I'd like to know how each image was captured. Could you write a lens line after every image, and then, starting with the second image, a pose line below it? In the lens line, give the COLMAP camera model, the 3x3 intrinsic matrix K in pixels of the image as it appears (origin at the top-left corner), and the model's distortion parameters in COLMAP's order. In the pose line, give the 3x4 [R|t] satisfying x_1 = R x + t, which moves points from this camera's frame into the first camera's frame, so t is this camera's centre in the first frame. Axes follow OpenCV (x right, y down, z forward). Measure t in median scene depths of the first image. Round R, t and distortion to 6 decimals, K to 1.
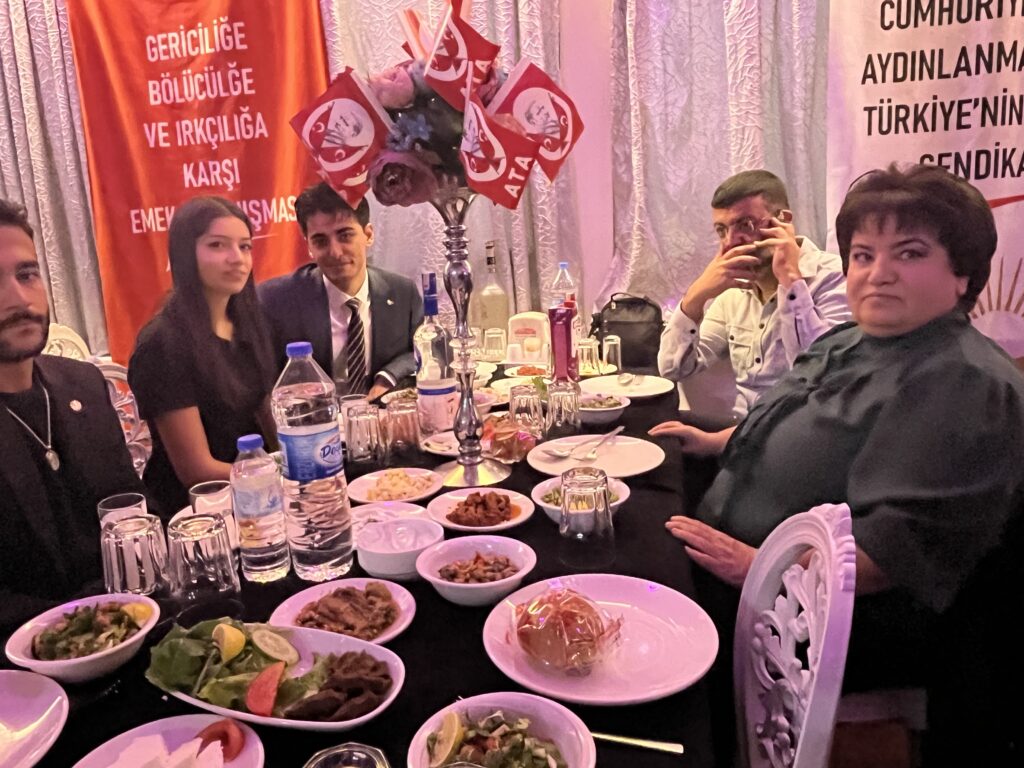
lens RADIAL K [[759.6, 0, 504.5], [0, 759.6, 377.7], [0, 0, 1]] dist [-0.002597, -0.009479]
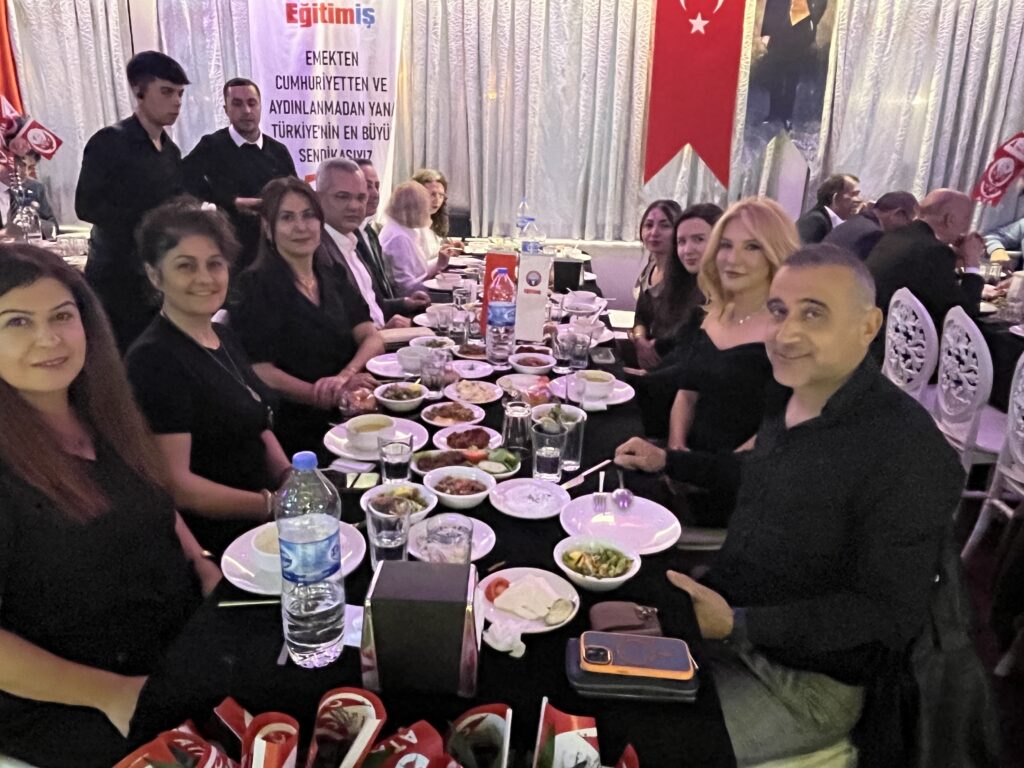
lens RADIAL K [[759.6, 0, 504.9], [0, 759.6, 384.1], [0, 0, 1]] dist [-0.002597, -0.009479]
pose [[0.986471, 0.033199, 0.160536, 0.812346], [-0.051192, 0.992692, 0.109282, 0.111995], [-0.155735, -0.116022, 0.980962, -1.333362]]
